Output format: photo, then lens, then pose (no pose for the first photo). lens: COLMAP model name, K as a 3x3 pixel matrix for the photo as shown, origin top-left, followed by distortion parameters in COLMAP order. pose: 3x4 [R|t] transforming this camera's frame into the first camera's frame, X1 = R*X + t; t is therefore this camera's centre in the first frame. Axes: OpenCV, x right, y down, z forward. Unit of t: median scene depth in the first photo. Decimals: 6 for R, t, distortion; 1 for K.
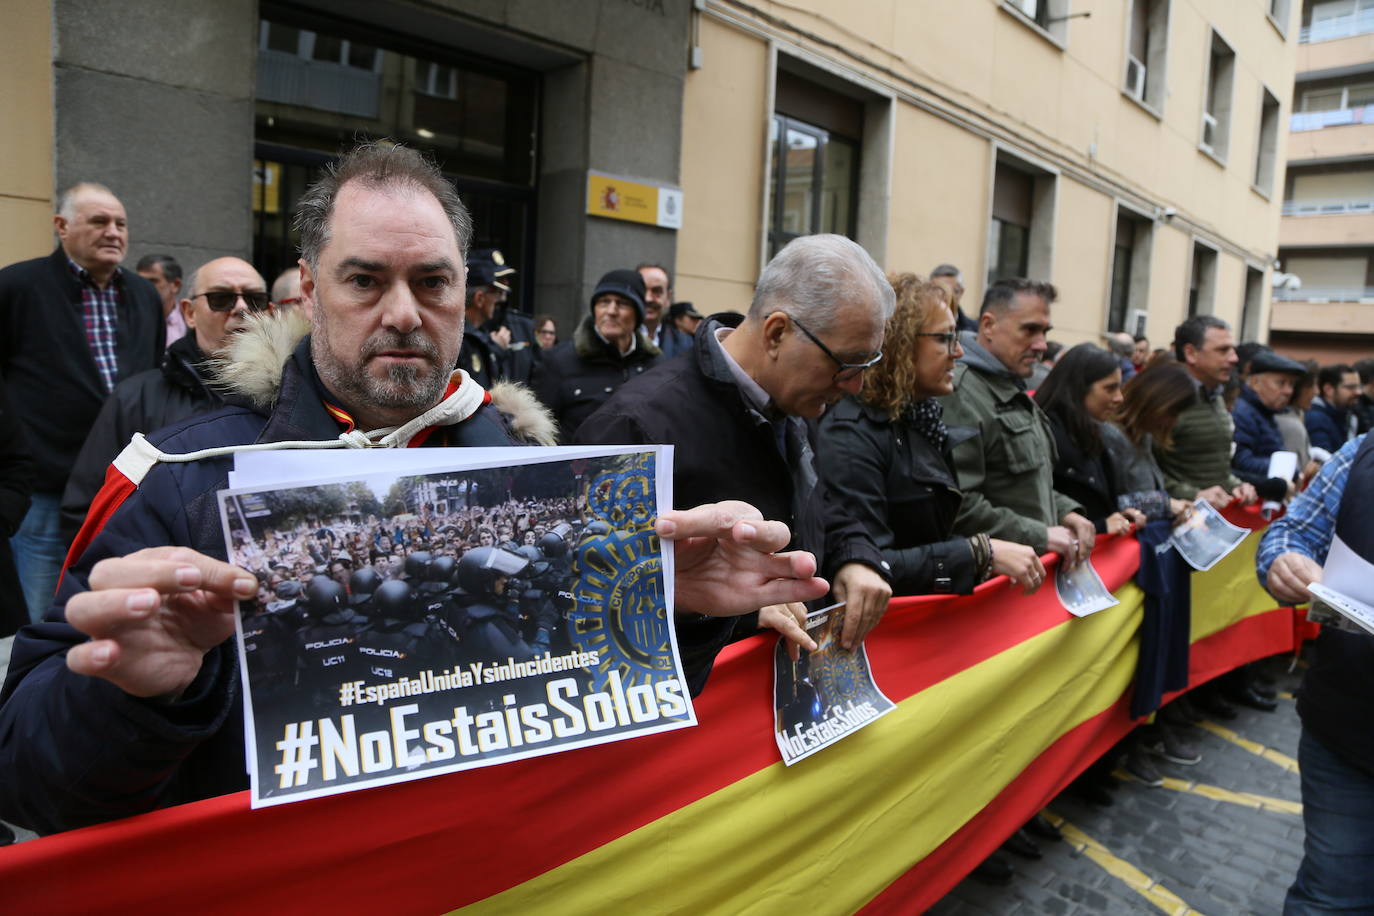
lens RADIAL K [[929.7, 0, 709.5], [0, 929.7, 465.7], [0, 0, 1]] dist [-0.113363, 0.053356]
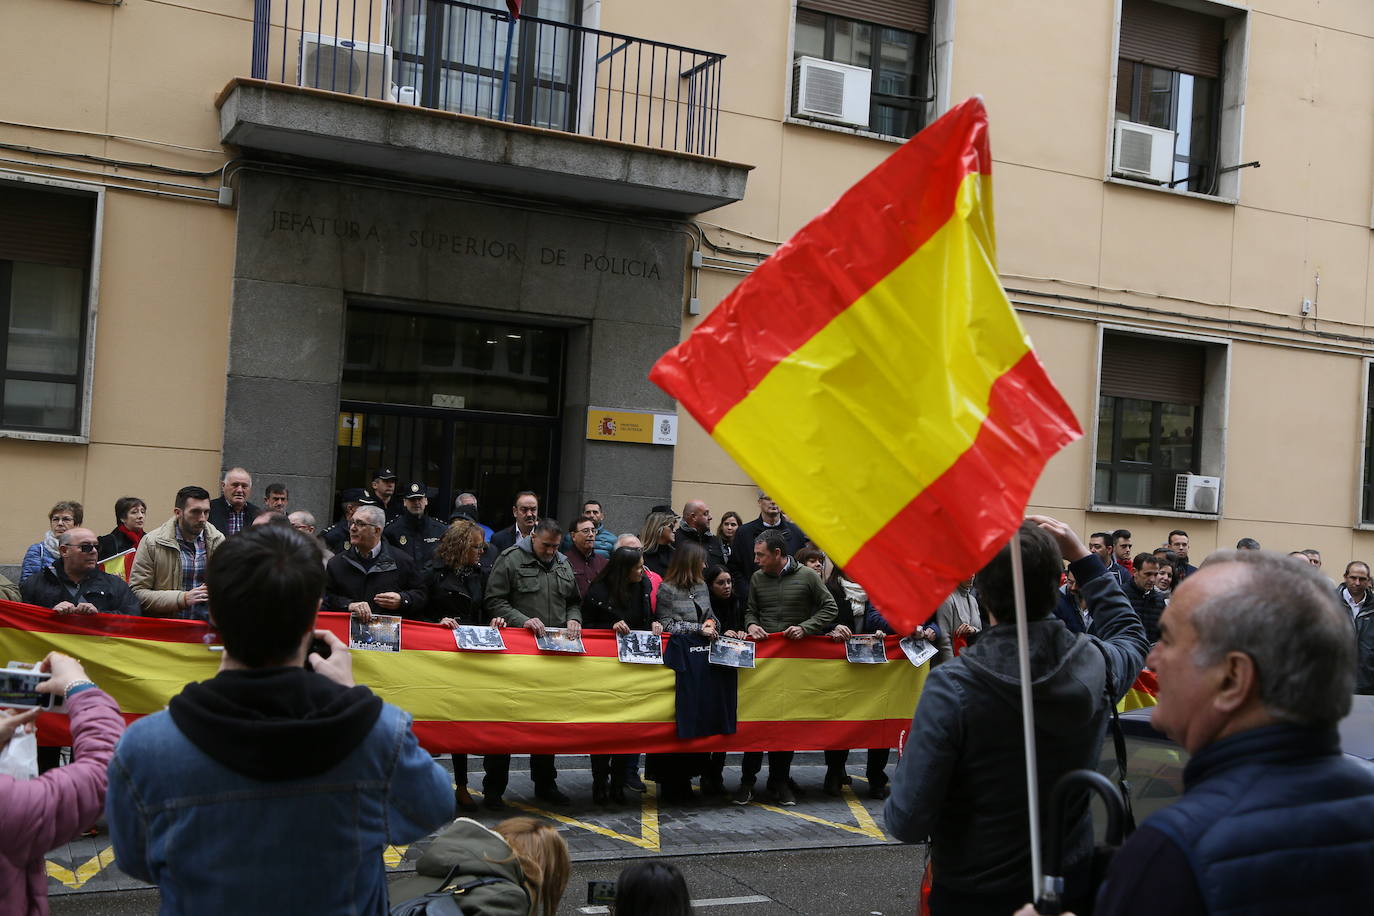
lens RADIAL K [[1528.2, 0, 685.2], [0, 1528.2, 473.9], [0, 0, 1]] dist [0.078653, 0.000000]
pose [[0.932875, -0.004705, -0.360170, 0.719688], [-0.055432, 0.986128, -0.156455, 0.100888], [0.355910, 0.165918, 0.919673, -0.872775]]
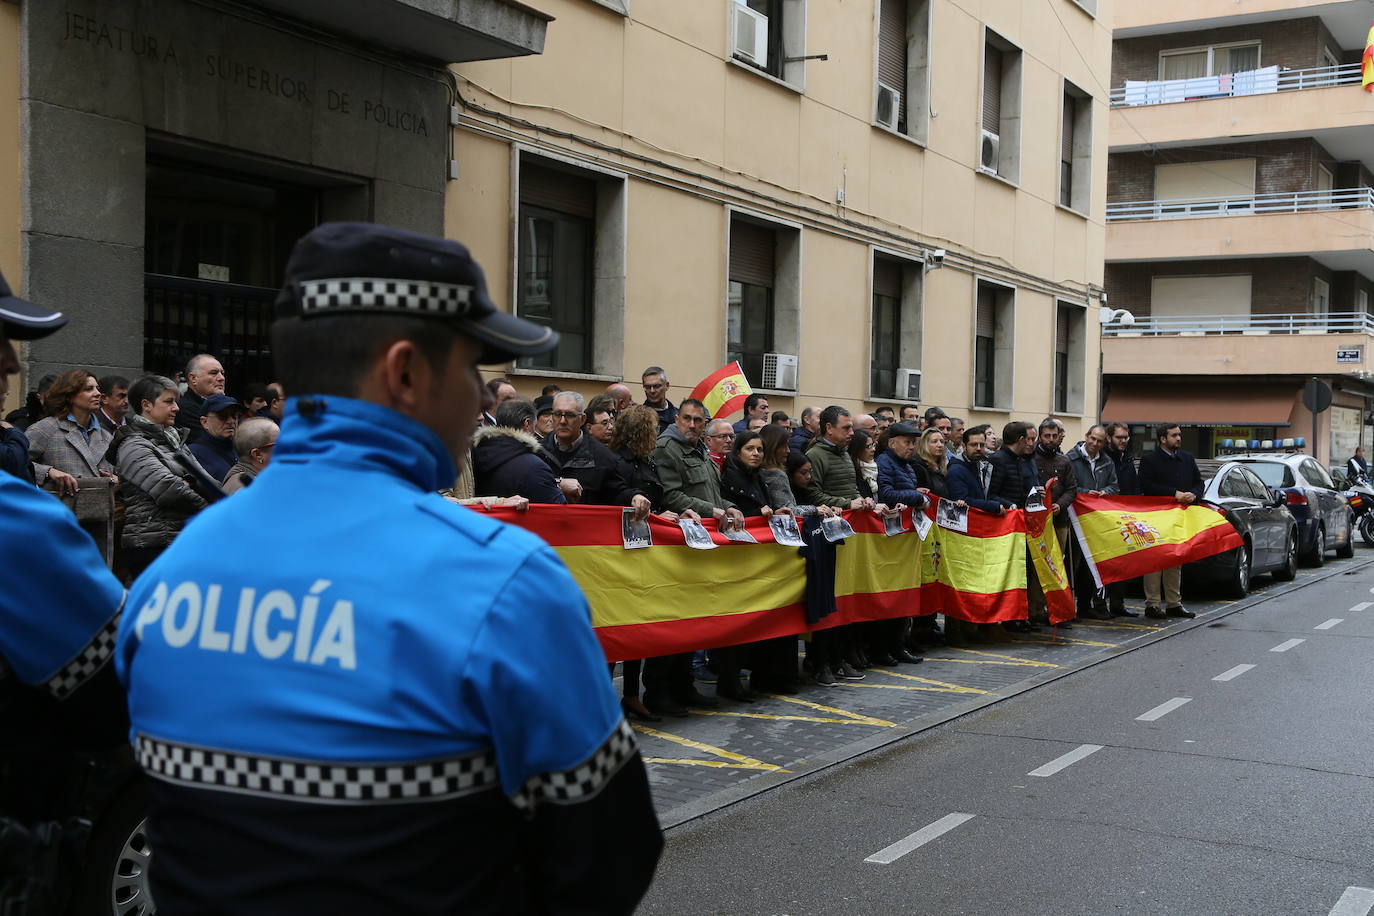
lens RADIAL K [[1683.8, 0, 678.7], [0, 1683.8, 460.6], [0, 0, 1]] dist [0.155238, 0.000000]
pose [[0.970740, -0.036853, 0.237289, -0.247830], [0.061482, 0.993360, -0.097242, 0.114154], [-0.232129, 0.108985, 0.966560, -0.992295]]
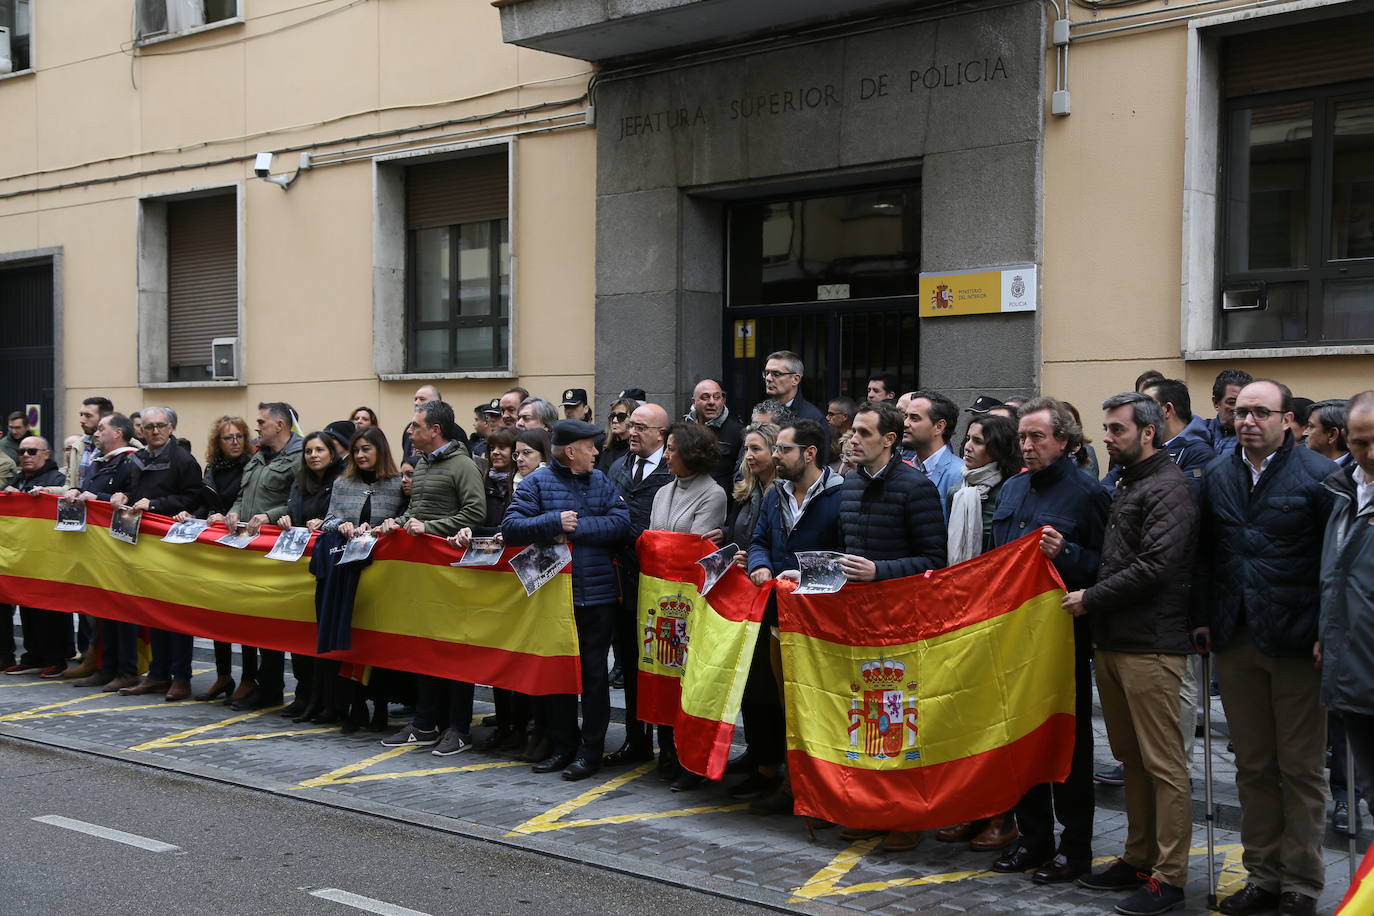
lens RADIAL K [[1733.5, 0, 689.1], [0, 1733.5, 460.1], [0, 0, 1]] dist [0.148835, 0.000000]
pose [[0.029273, -0.038683, -0.998823, 1.573426], [-0.132485, 0.990285, -0.042235, -0.009204], [0.990753, 0.133566, 0.023864, 0.668147]]
